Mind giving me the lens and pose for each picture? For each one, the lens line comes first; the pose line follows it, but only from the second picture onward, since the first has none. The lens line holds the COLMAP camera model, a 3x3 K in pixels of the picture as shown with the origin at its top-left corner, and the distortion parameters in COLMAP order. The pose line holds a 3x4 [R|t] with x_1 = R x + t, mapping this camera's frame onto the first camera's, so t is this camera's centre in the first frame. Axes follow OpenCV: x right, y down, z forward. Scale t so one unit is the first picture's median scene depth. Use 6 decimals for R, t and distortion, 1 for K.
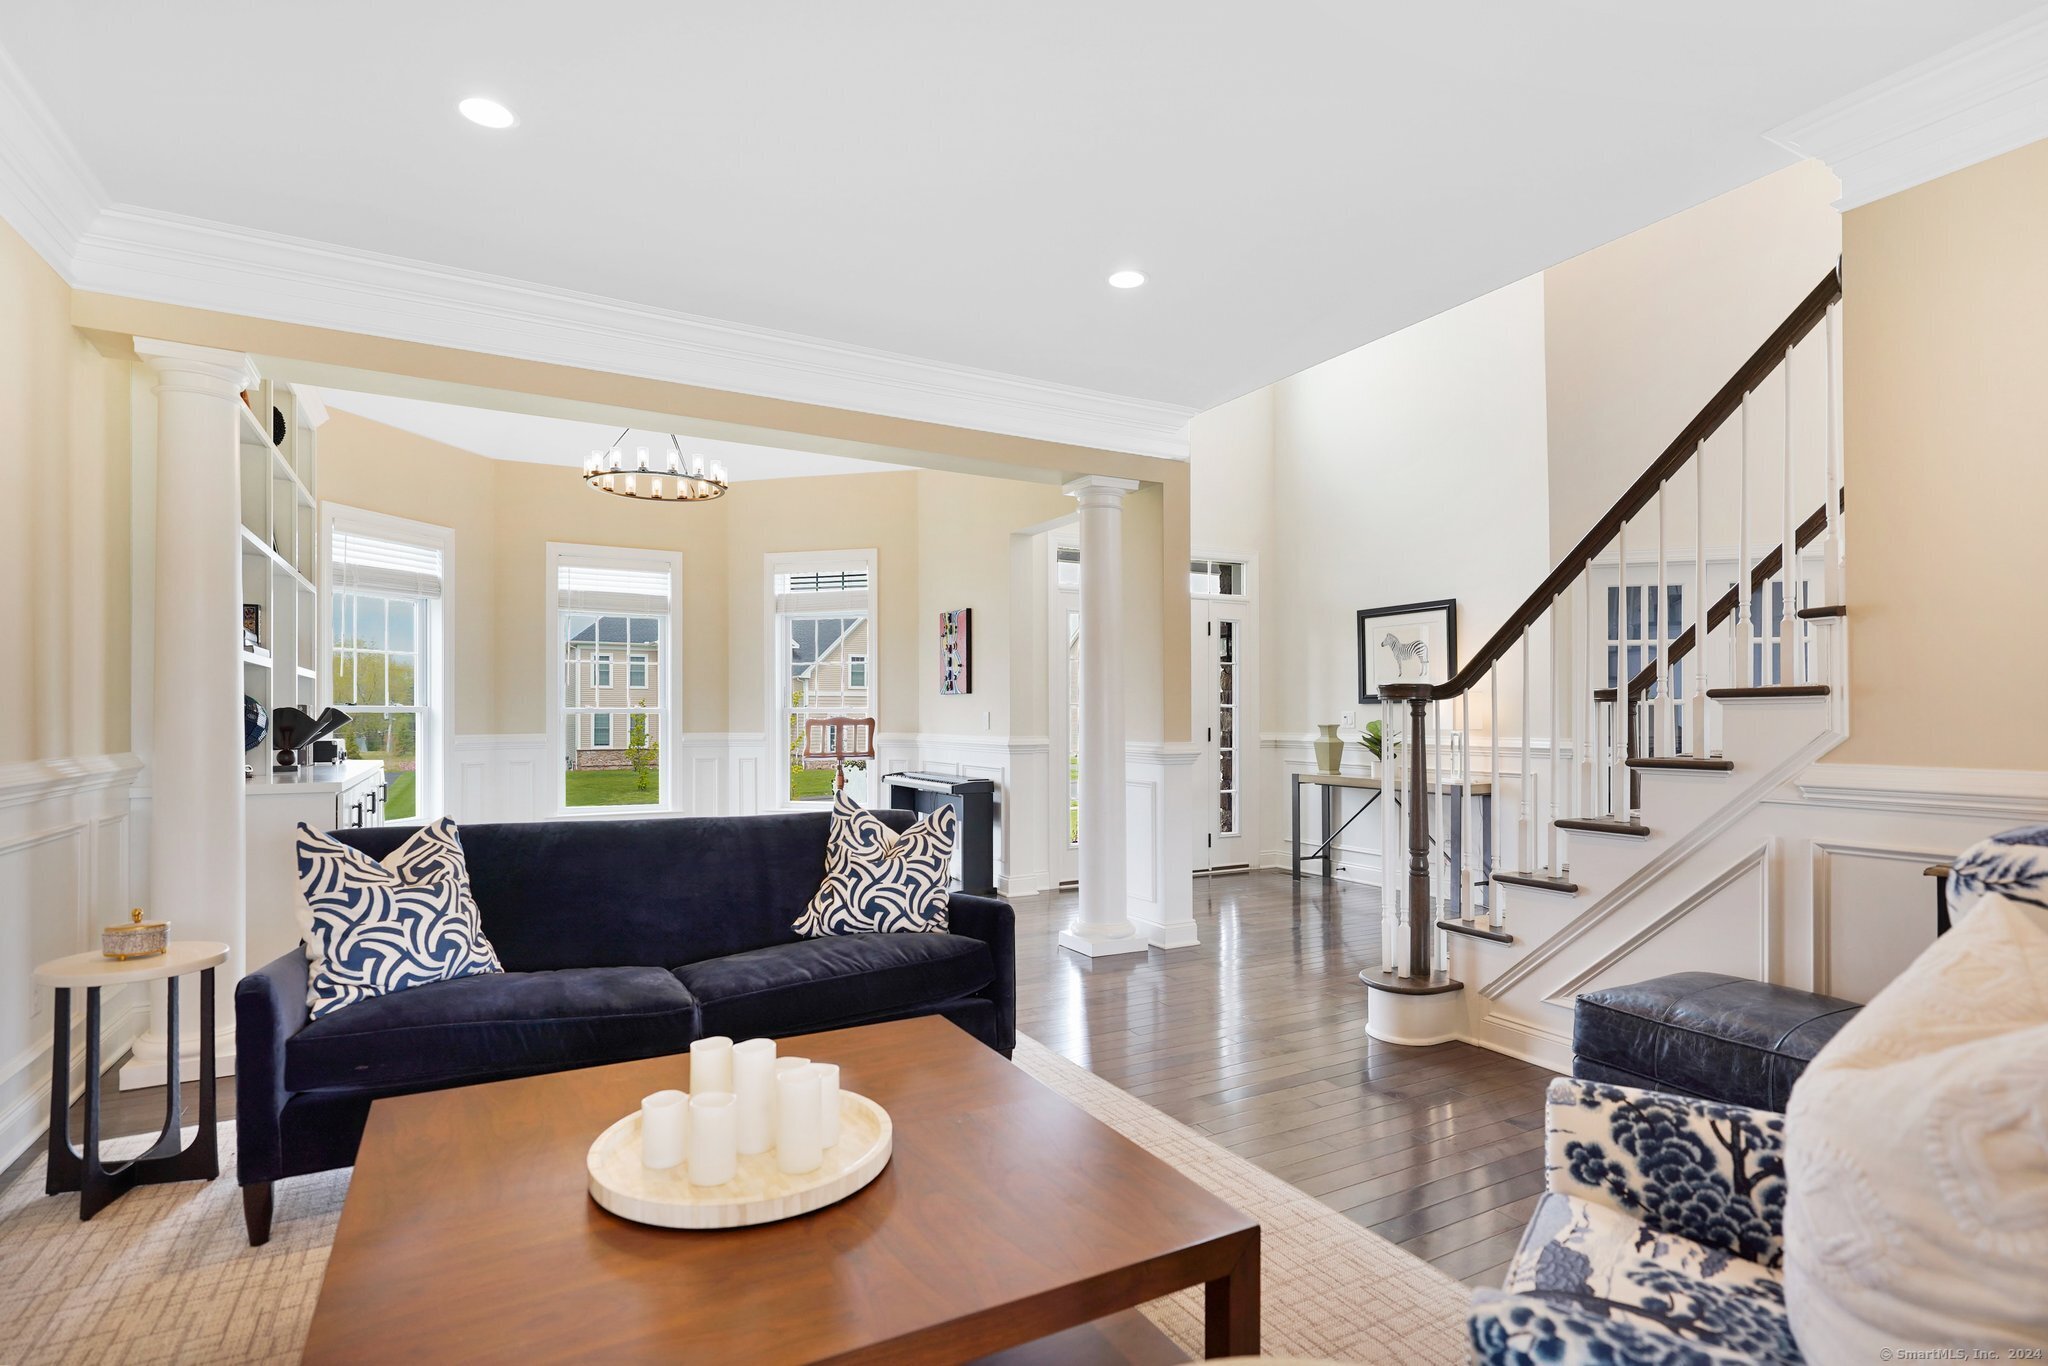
lens RADIAL K [[998.3, 0, 1055.0], [0, 998.3, 714.9], [0, 0, 1]] dist [0.010261, -0.000012]
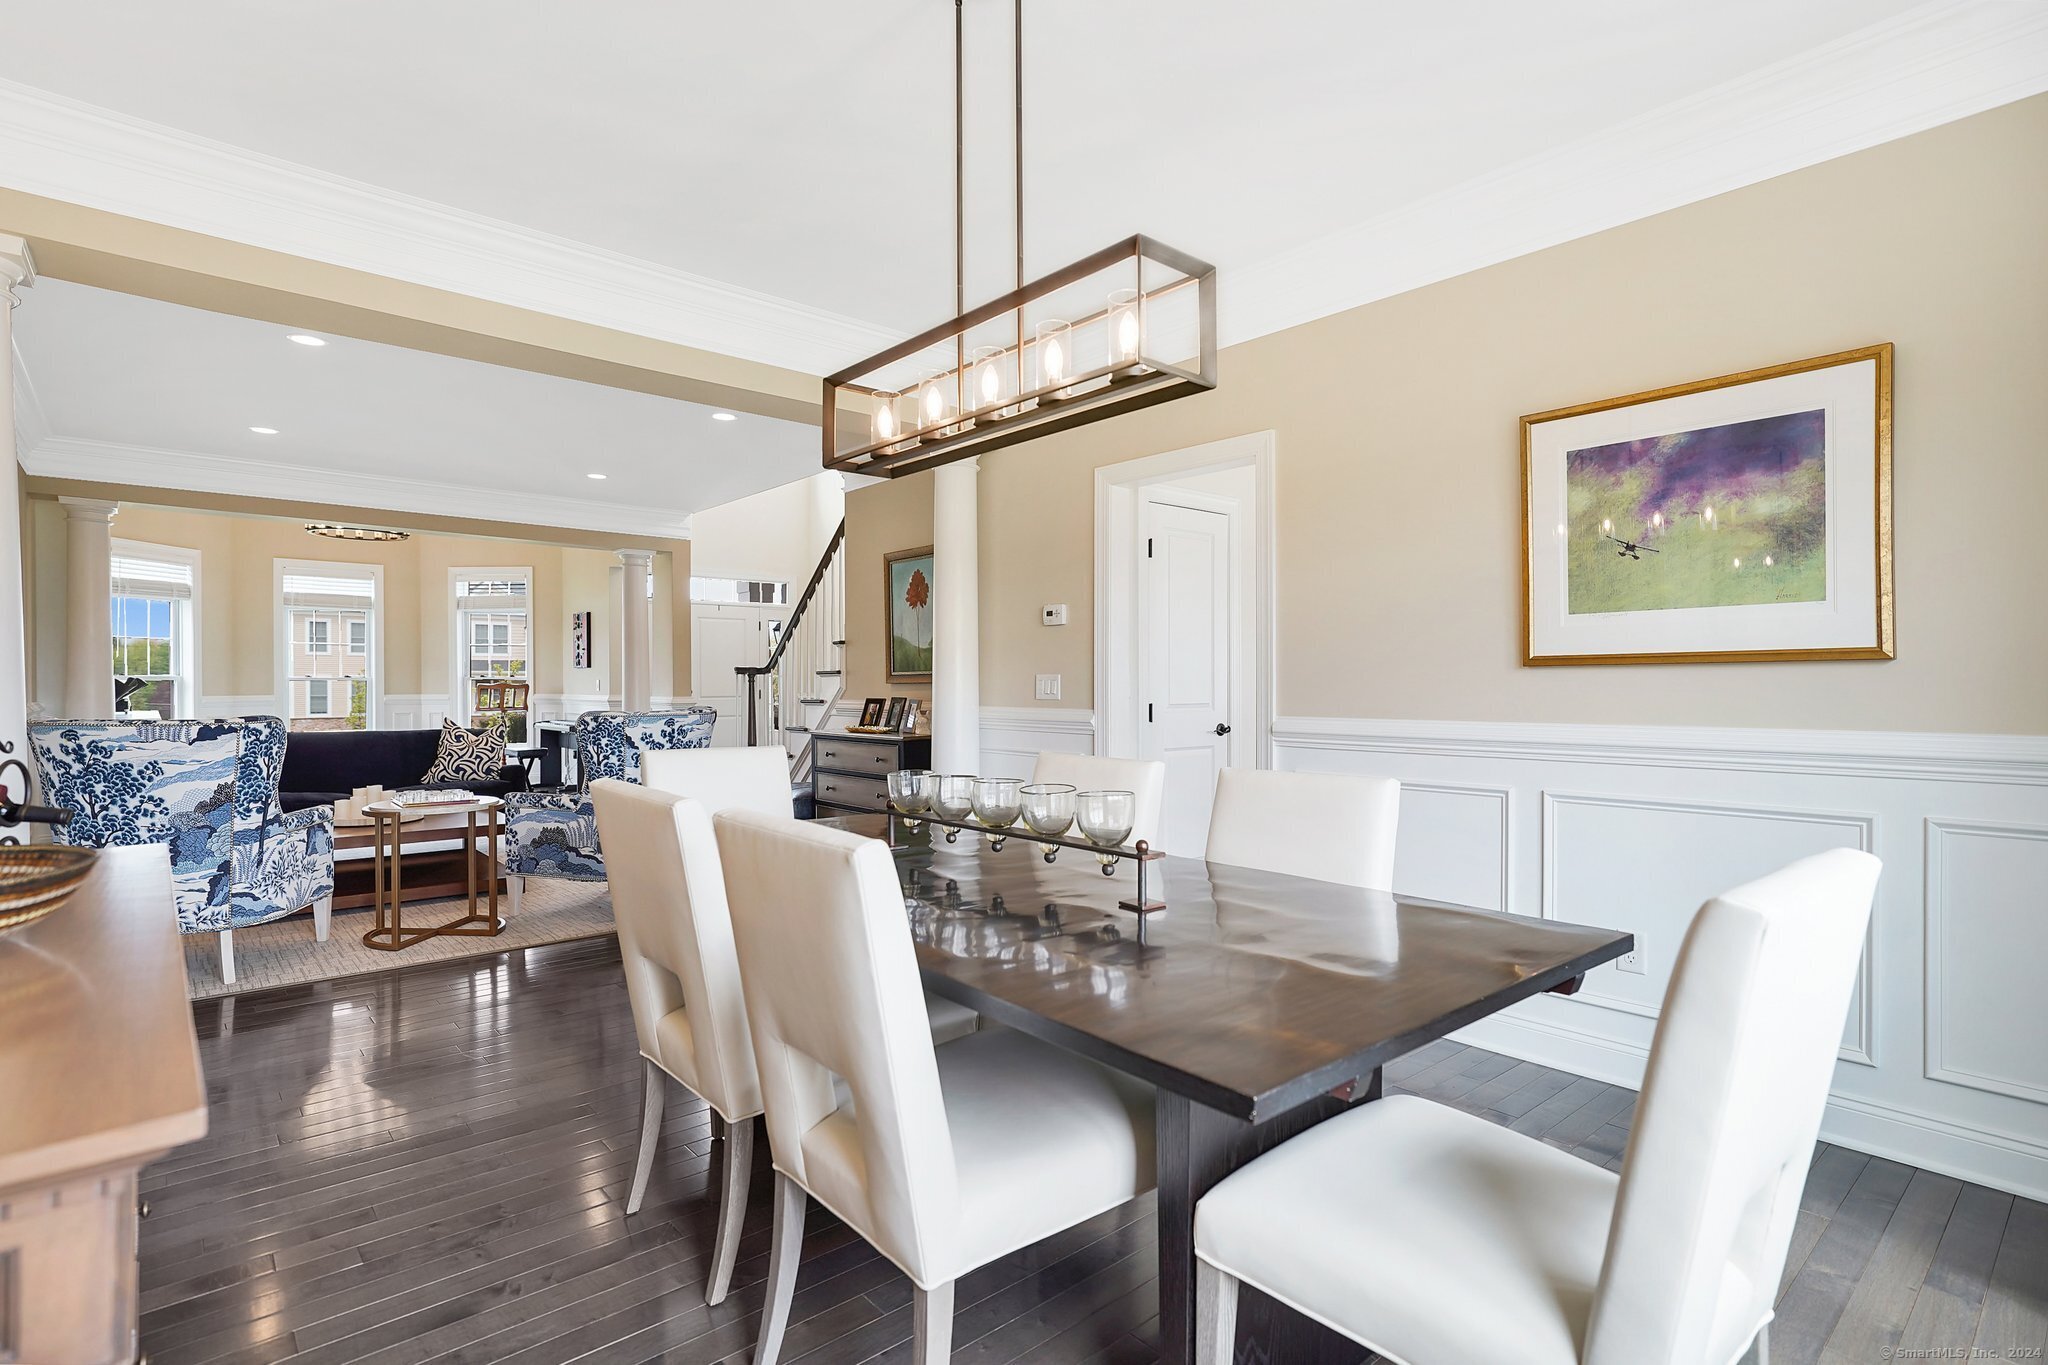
lens RADIAL K [[1007.5, 0, 1062.7], [0, 1007.5, 689.3], [0, 0, 1]] dist [0.000916, 0.000091]
pose [[0.977918, -0.000747, 0.208989, 0.297425], [-0.000646, 0.999978, 0.006601, 0.001072], [-0.208989, -0.006591, 0.977896, -0.655660]]
